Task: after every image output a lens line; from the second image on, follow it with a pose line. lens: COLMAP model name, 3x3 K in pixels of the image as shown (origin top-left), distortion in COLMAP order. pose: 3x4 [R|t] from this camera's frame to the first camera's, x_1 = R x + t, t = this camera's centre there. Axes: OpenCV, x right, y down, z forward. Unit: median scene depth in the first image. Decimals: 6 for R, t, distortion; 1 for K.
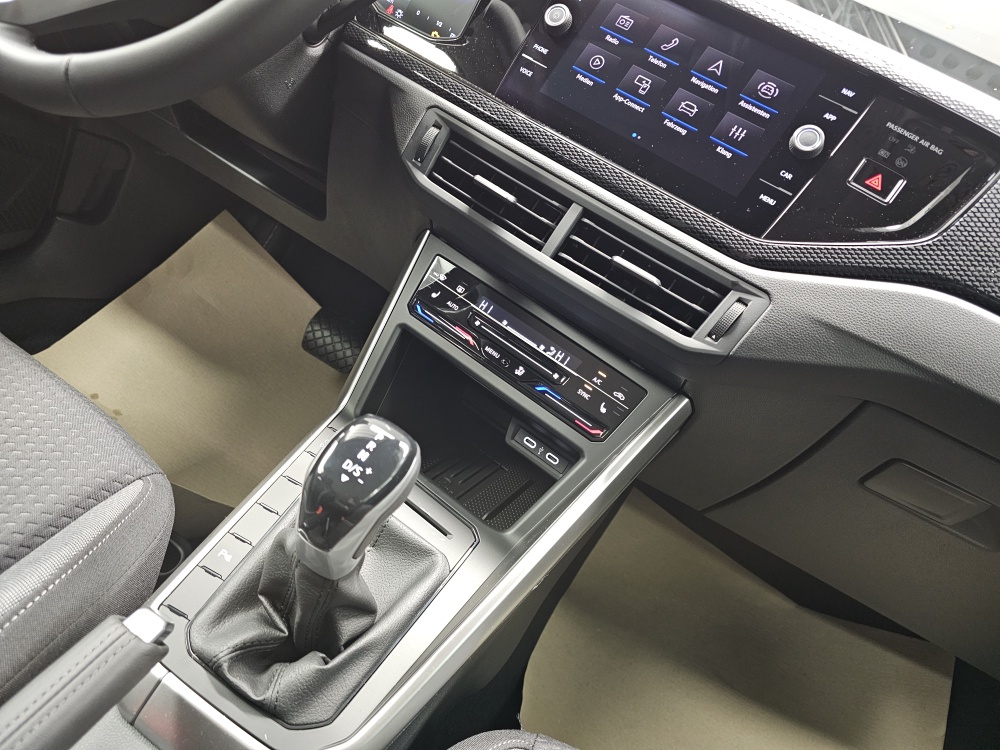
lens RADIAL K [[674.4, 0, 490.1], [0, 674.4, 368.7], [0, 0, 1]] dist [0.043870, -0.038480]
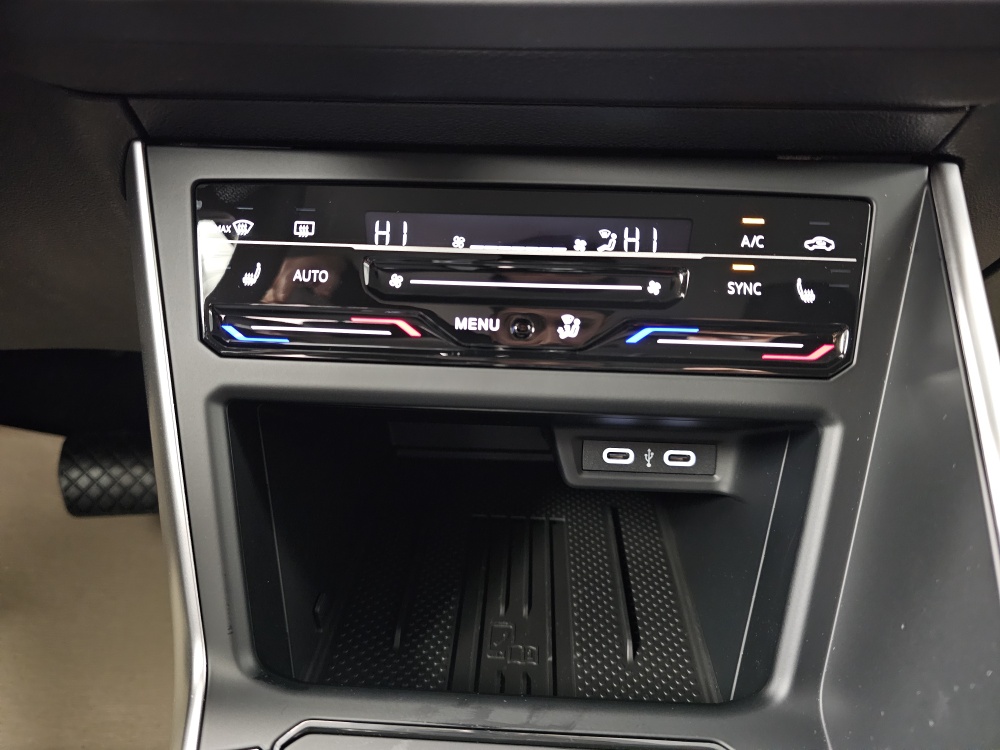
lens RADIAL K [[674.4, 0, 486.2], [0, 674.4, 386.4], [0, 0, 1]] dist [0.043870, -0.038480]
pose [[0.811314, -0.544206, 0.213562, -0.097220], [0.523439, 0.838901, 0.149190, -0.051346], [-0.260348, -0.009253, 0.965471, 0.663141]]
